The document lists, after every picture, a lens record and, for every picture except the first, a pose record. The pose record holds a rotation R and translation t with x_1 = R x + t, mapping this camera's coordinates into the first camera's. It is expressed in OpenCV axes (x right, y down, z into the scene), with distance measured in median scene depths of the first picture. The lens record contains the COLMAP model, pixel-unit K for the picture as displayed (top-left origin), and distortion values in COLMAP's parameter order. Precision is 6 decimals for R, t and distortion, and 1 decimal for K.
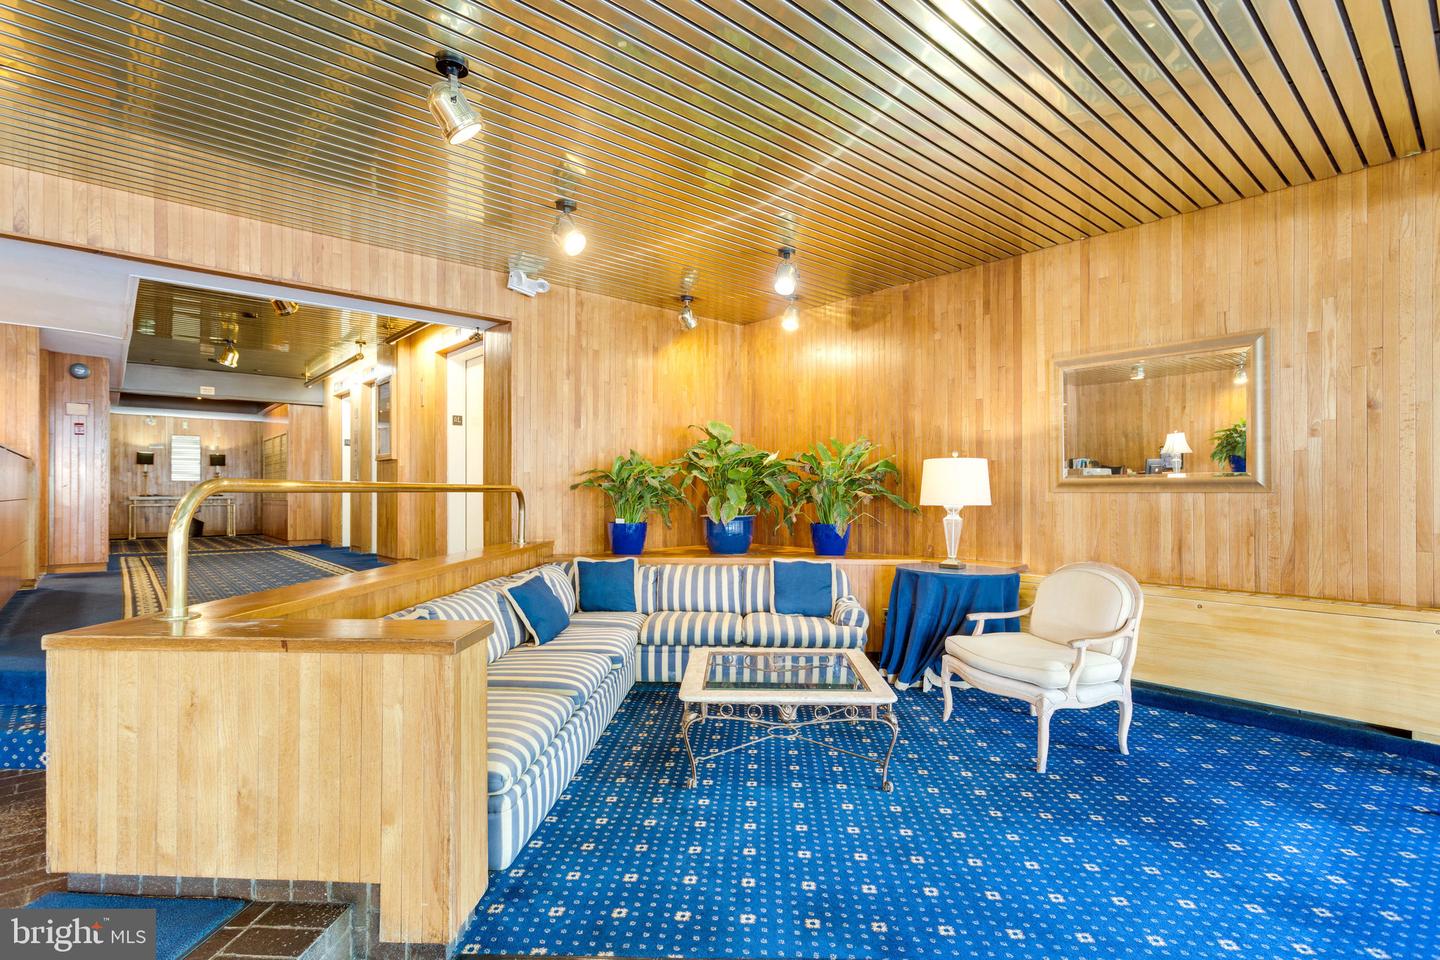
lens RADIAL K [[694.4, 0, 724.1], [0, 694.4, 482.1], [0, 0, 1]] dist [0.000688, 0.003029]
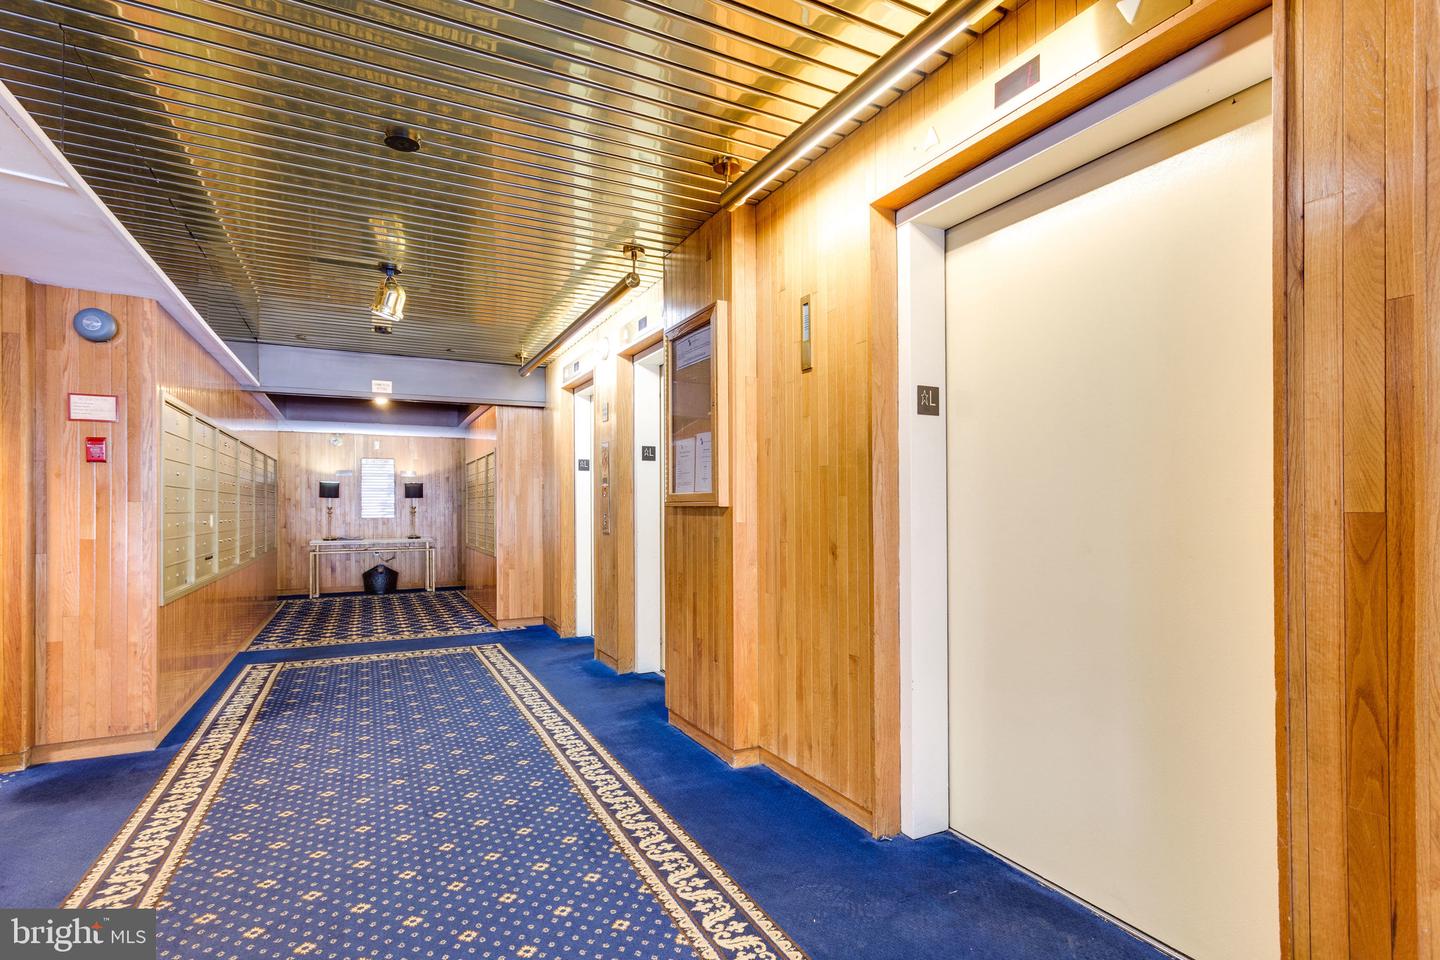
lens RADIAL K [[694.4, 0, 719.0], [0, 694.4, 492.7], [0, 0, 1]] dist [0.000688, 0.003029]
pose [[0.968191, -0.007152, -0.250110, -0.257420], [0.006038, 0.999968, -0.005222, -0.027036], [0.250140, 0.003546, 0.968203, 0.413713]]
